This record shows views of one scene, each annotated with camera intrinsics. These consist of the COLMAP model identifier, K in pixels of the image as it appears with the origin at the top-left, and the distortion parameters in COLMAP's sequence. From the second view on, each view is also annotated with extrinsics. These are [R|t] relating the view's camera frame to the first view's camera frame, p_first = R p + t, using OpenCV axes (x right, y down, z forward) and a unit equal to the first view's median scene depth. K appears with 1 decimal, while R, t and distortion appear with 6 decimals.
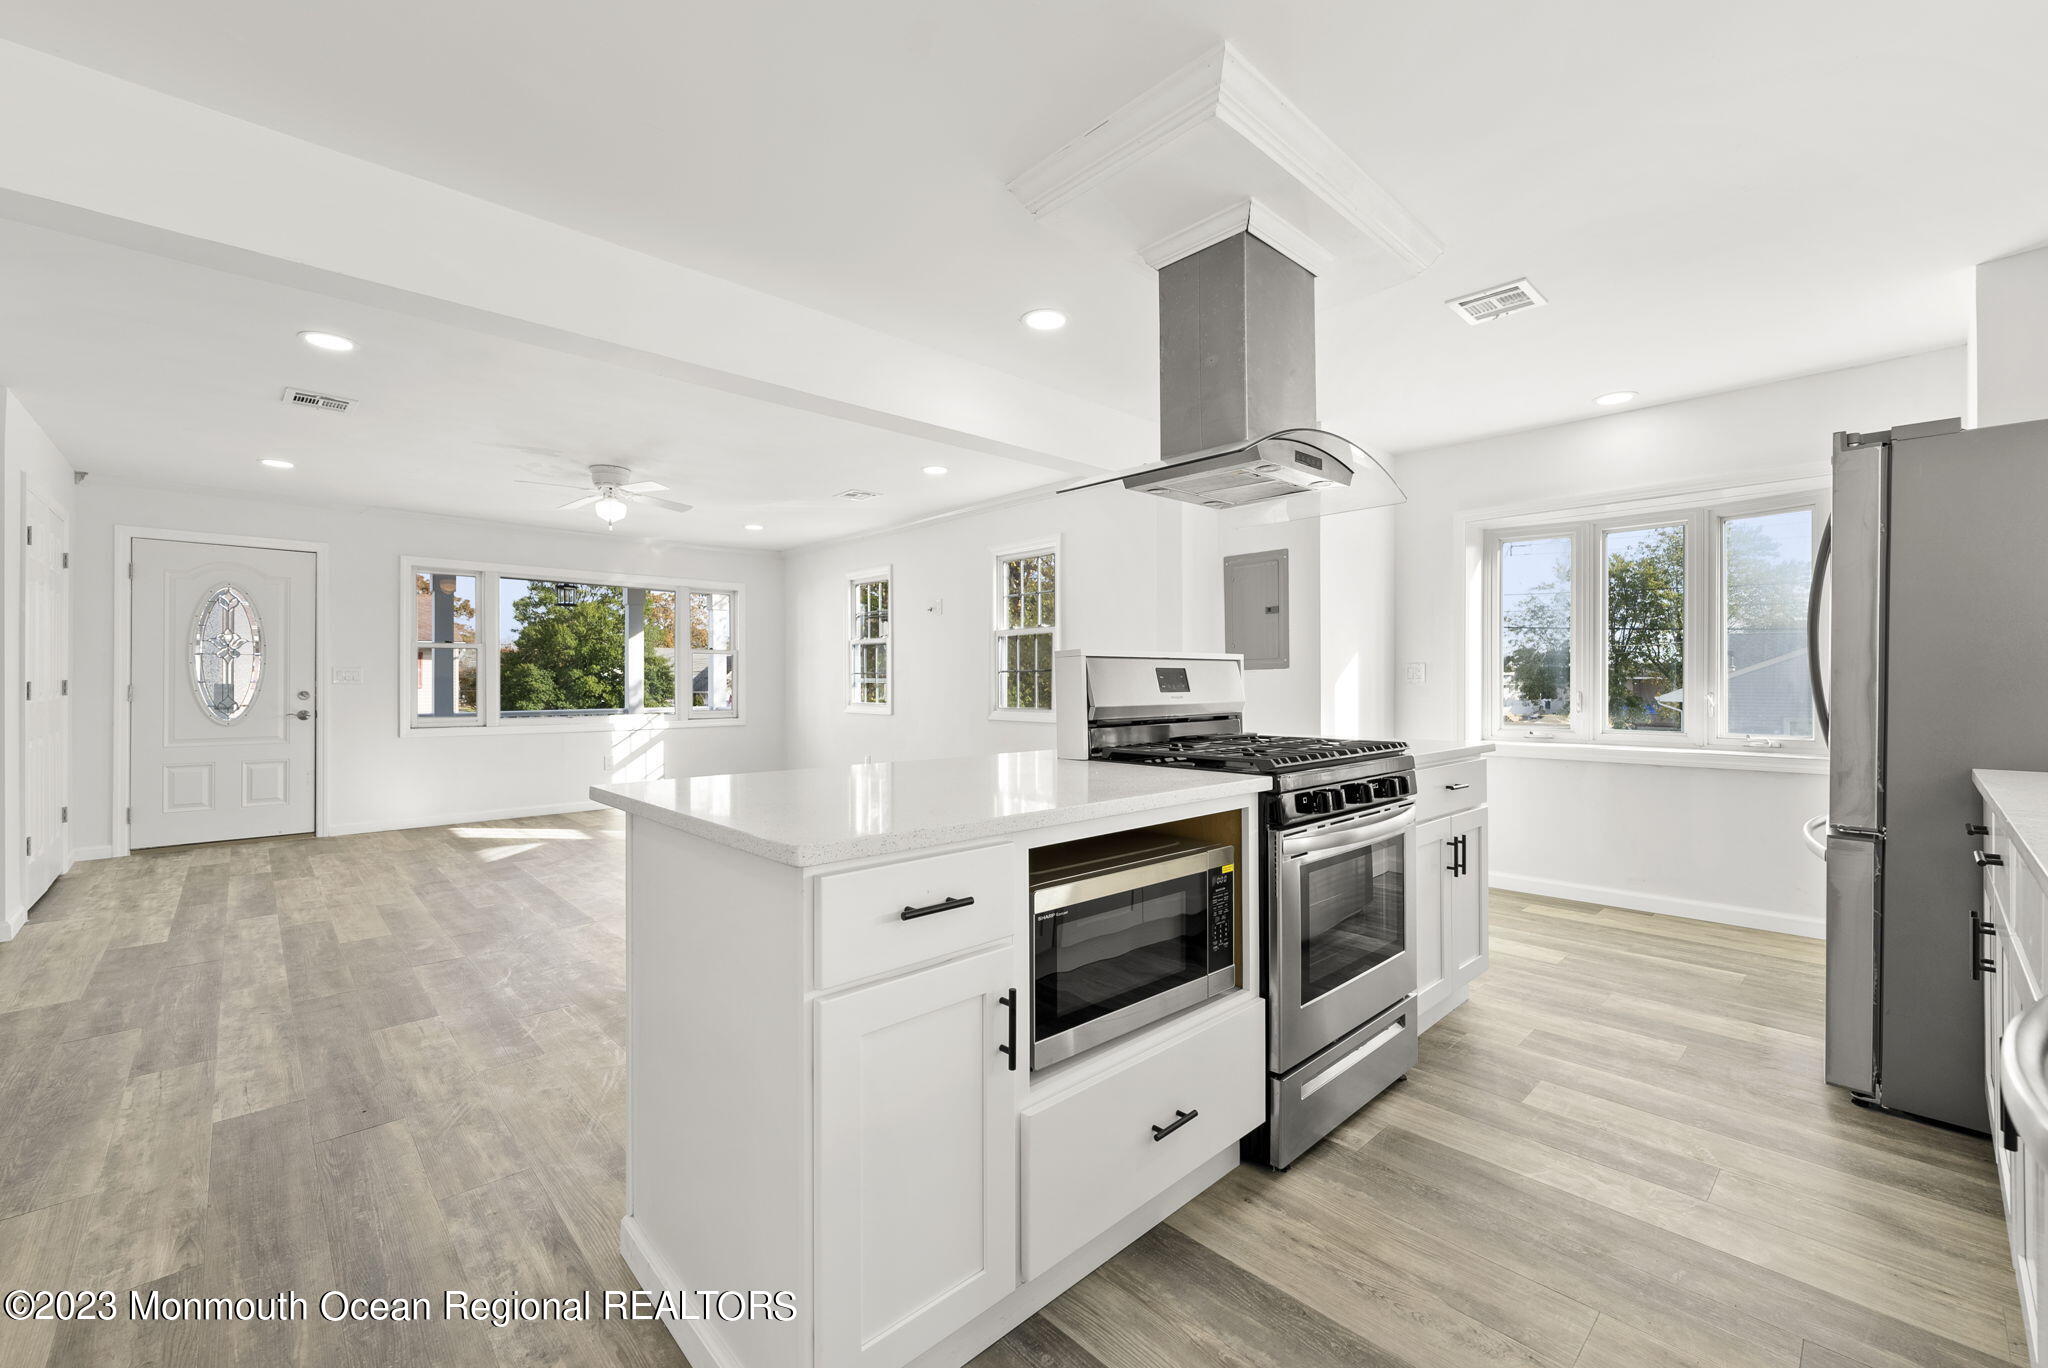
lens RADIAL K [[839.3, 0, 1030.0], [0, 839.3, 684.2], [0, 0, 1]] dist [0.000048, -0.000372]
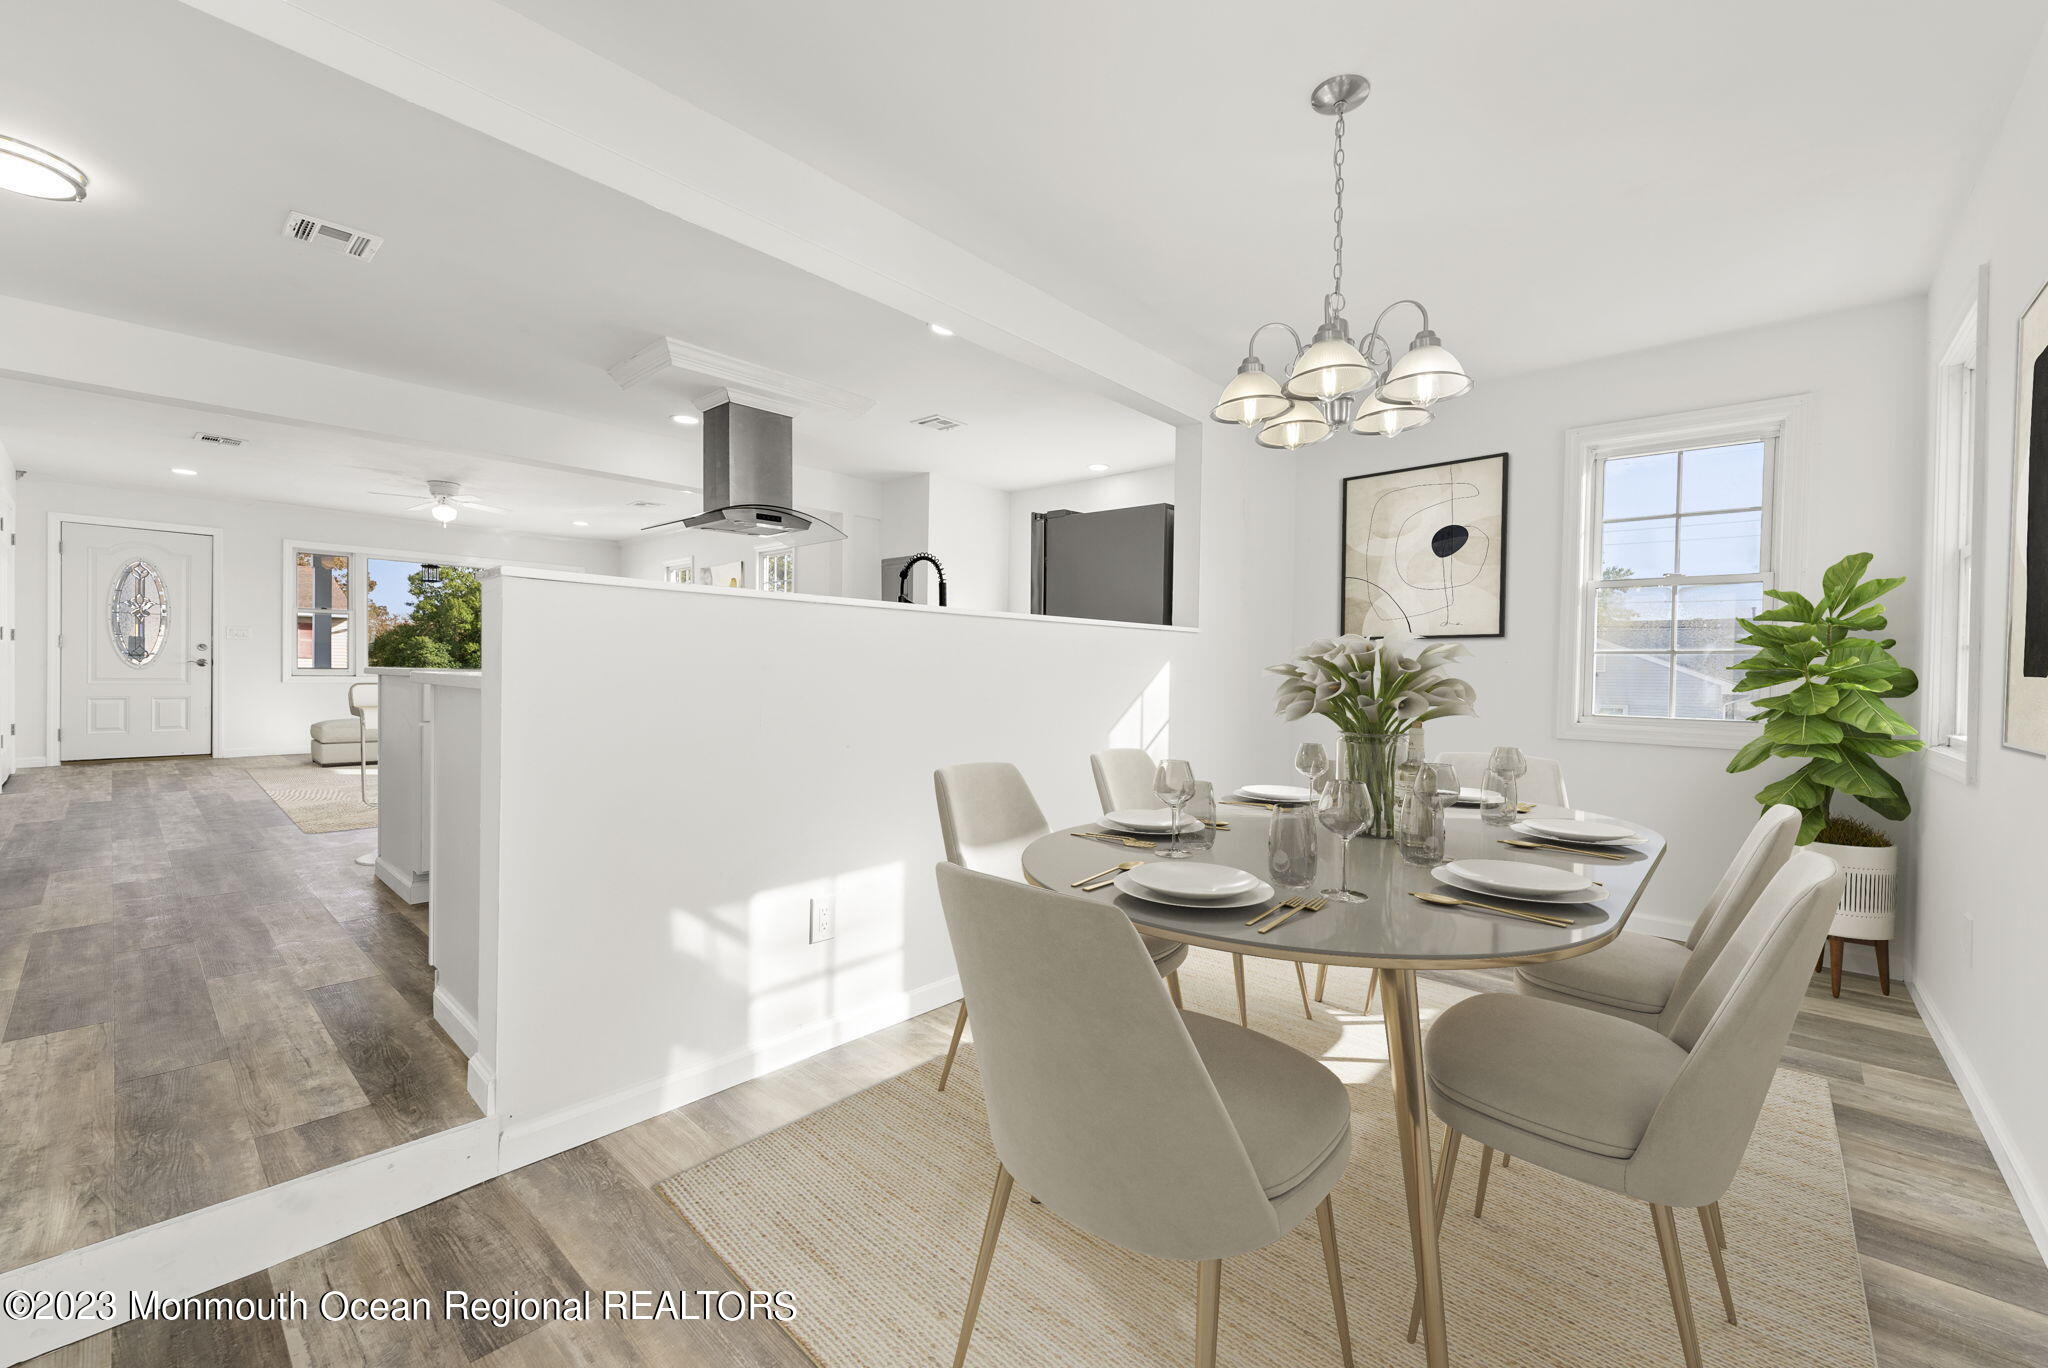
lens RADIAL K [[839.3, 0, 1020.2], [0, 839.3, 678.1], [0, 0, 1]] dist [0.000048, -0.000372]
pose [[0.997380, 0.014333, 0.070912, 0.345342], [-0.014985, 0.999850, 0.008680, 0.035771], [-0.070777, -0.009720, 0.997445, -0.435822]]
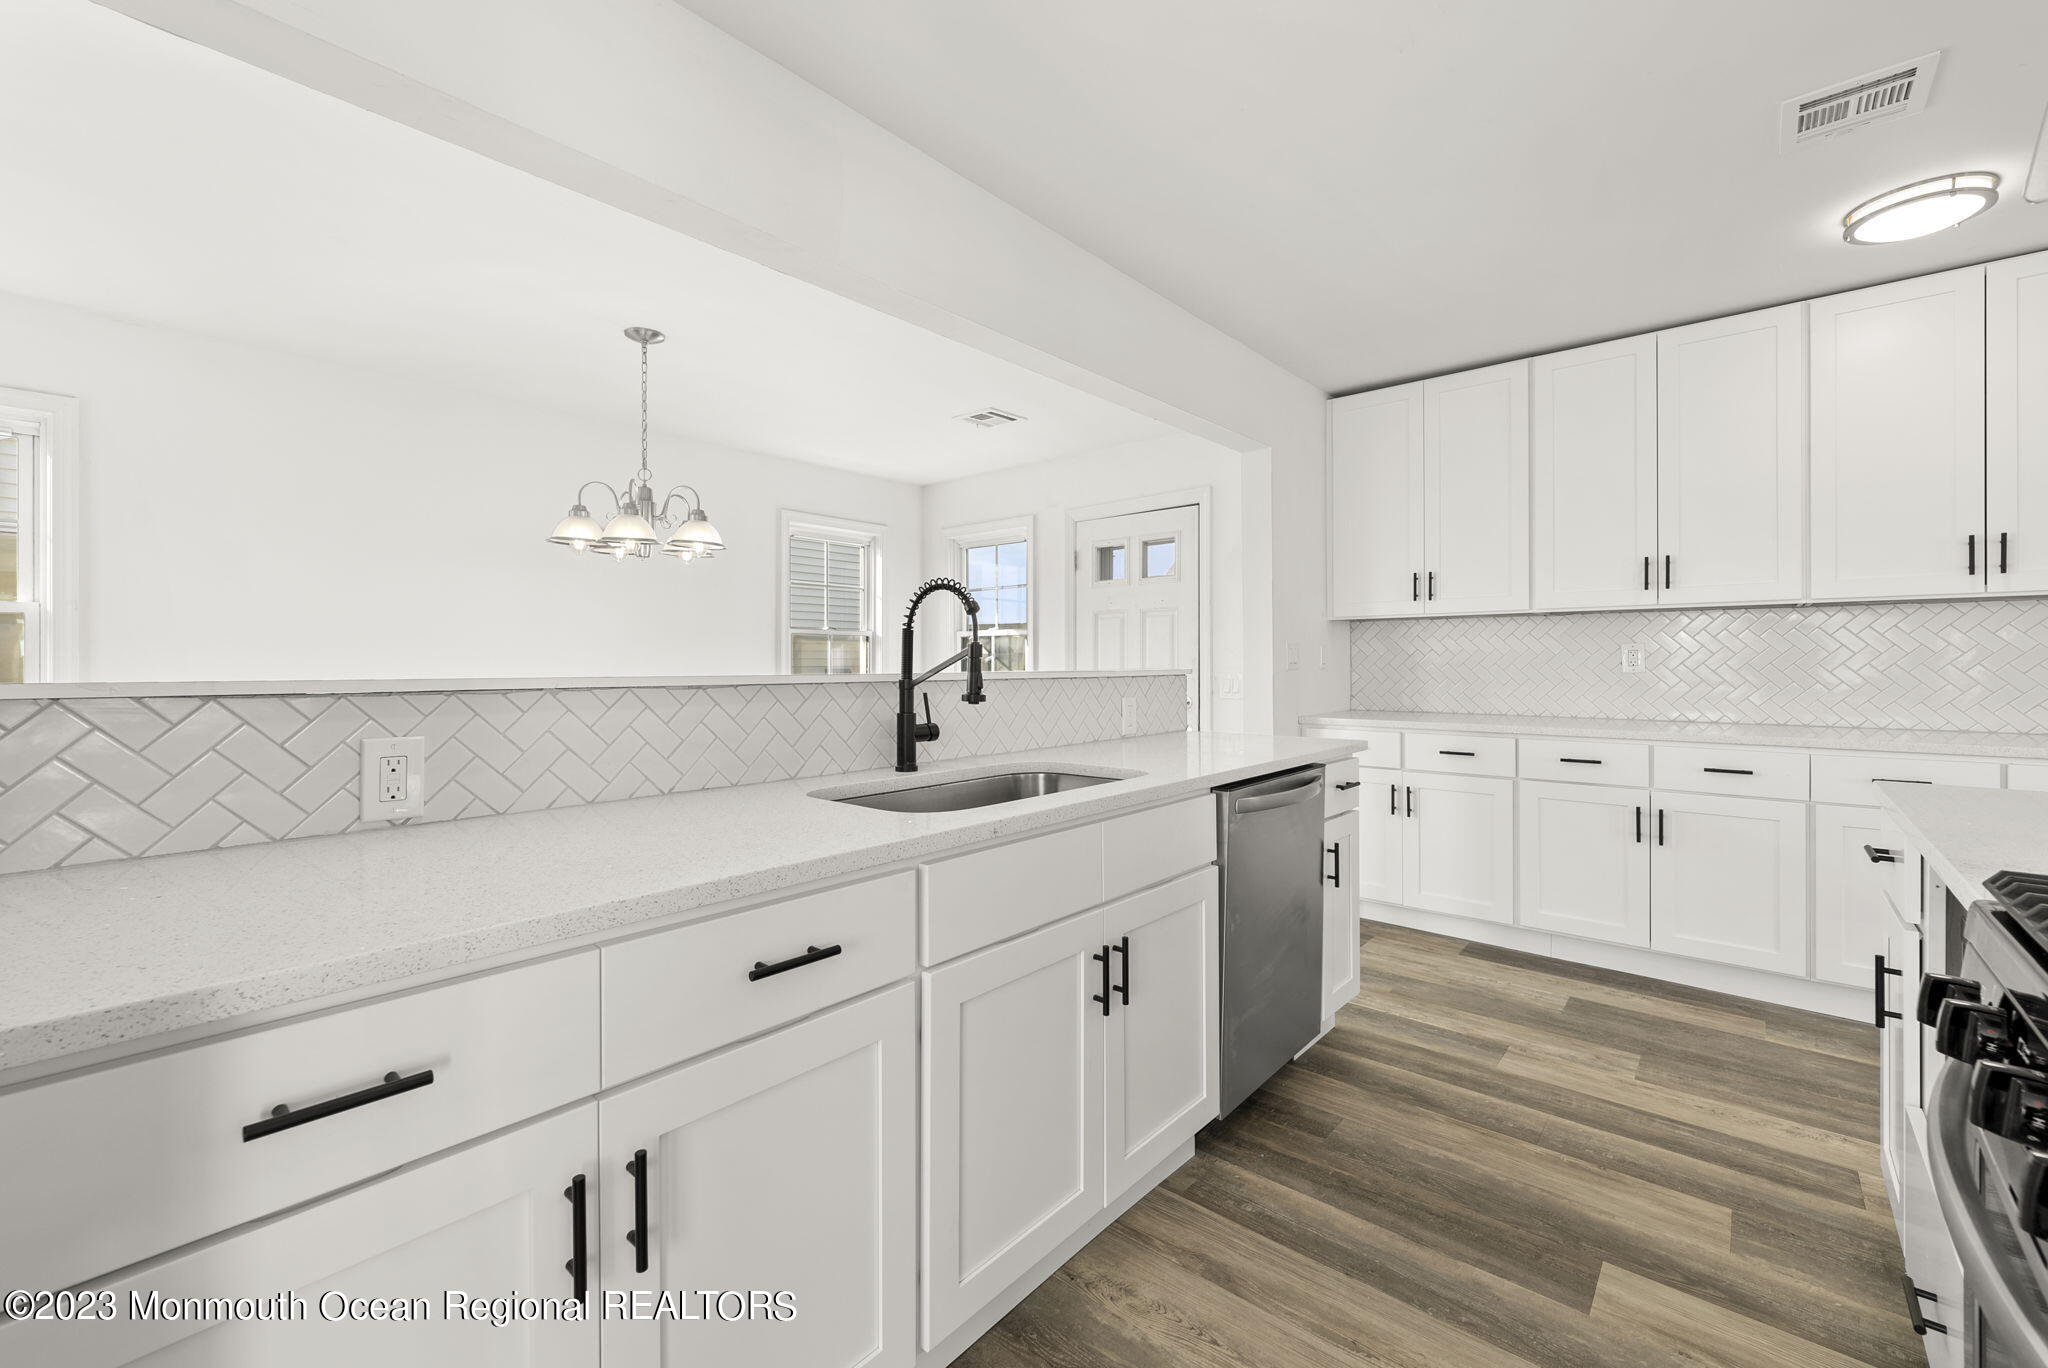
lens RADIAL K [[839.3, 0, 1030.1], [0, 839.3, 667.9], [0, 0, 1]] dist [0.000048, -0.000372]
pose [[-0.995329, 0.002457, -0.096514, 0.311708], [0.001698, 0.999967, 0.007938, -0.007977], [0.096531, 0.007737, -0.995300, 0.527036]]
